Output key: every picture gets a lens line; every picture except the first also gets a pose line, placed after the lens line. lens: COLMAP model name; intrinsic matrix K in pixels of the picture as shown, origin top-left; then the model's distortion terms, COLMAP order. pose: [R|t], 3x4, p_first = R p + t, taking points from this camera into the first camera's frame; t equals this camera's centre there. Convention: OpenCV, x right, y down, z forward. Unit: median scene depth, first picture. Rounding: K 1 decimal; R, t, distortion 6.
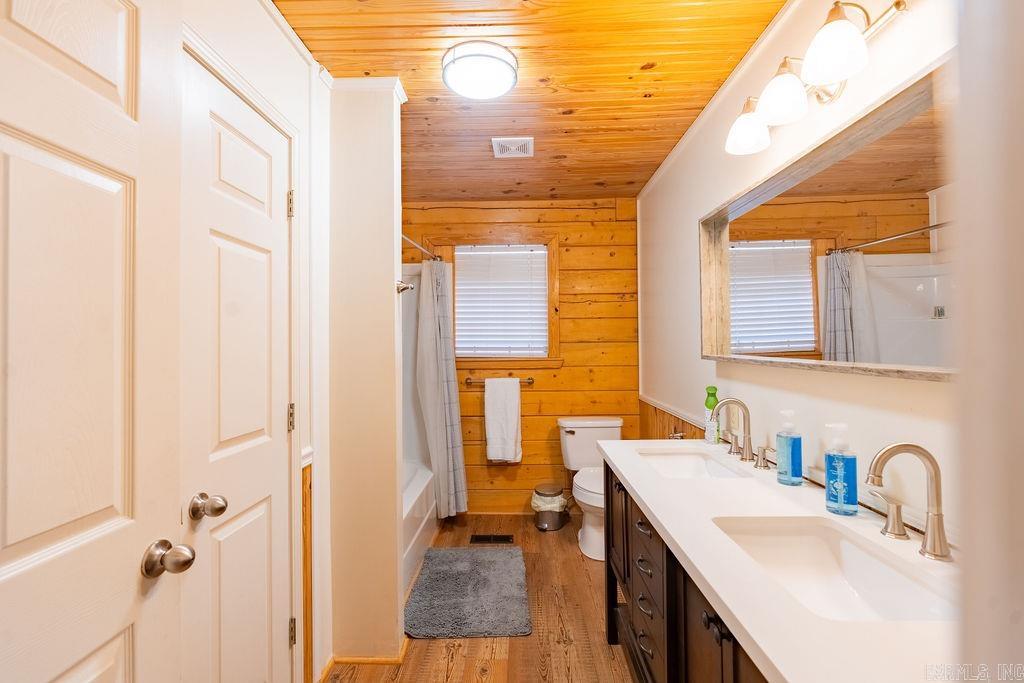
lens RADIAL K [[467.8, 0, 509.9], [0, 467.8, 341.8], [0, 0, 1]] dist [-0.007589, 0.004858]
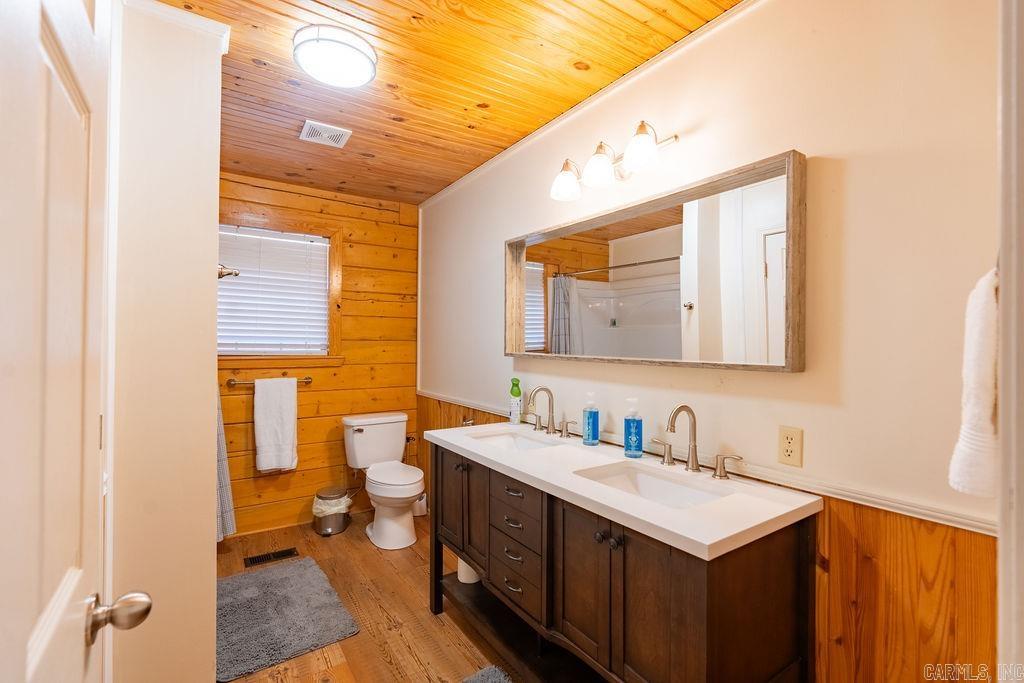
lens RADIAL K [[467.8, 0, 515.9], [0, 467.8, 341.1], [0, 0, 1]] dist [-0.007589, 0.004858]
pose [[0.811126, 0.017557, 0.584608, -0.227908], [-0.018159, 0.999823, -0.004832, 0.002688], [-0.584590, -0.006696, 0.811301, -0.001419]]
